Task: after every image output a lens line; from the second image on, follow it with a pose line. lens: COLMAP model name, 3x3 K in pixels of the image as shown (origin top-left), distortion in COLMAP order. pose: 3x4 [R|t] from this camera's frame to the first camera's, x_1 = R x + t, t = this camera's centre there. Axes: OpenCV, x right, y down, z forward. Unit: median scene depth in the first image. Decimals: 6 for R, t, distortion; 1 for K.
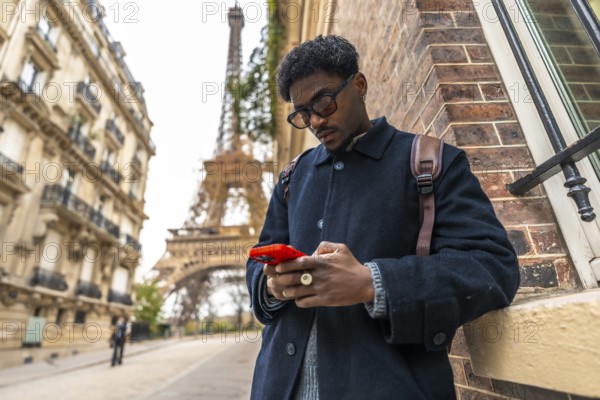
lens RADIAL K [[327.7, 0, 300.0], [0, 327.7, 197.7], [0, 0, 1]] dist [0.000362, 0.002455]
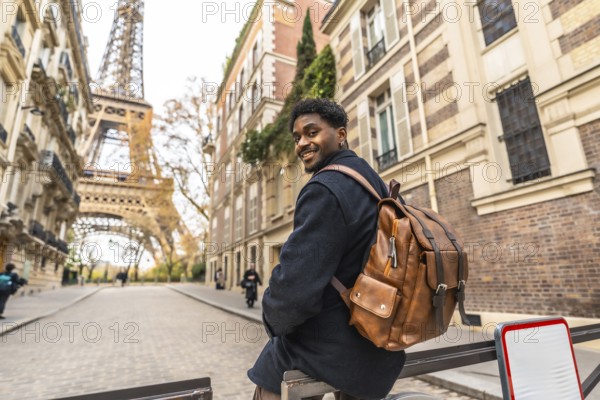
lens RADIAL K [[327.7, 0, 300.0], [0, 327.7, 197.7], [0, 0, 1]] dist [0.000362, 0.002455]
pose [[0.925114, 0.139328, 0.353202, -0.256153], [-0.179149, 0.980356, 0.082506, -0.110018], [-0.334769, -0.139603, 0.931902, -0.332422]]
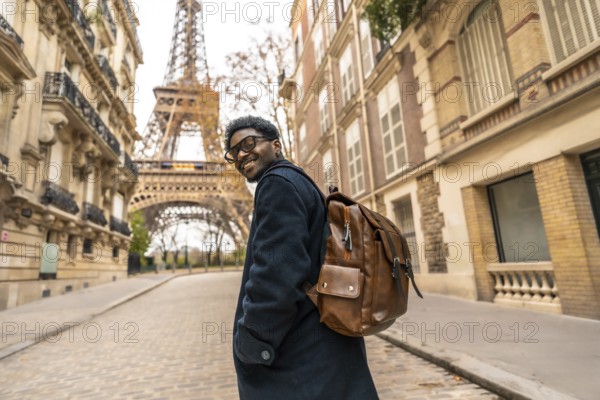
lens RADIAL K [[327.7, 0, 300.0], [0, 327.7, 197.7], [0, 0, 1]] dist [0.000362, 0.002455]
pose [[0.986336, 0.046652, 0.158006, -0.256801], [-0.073411, 0.983048, 0.168013, 0.058990], [-0.147489, -0.177316, 0.973039, 0.118957]]
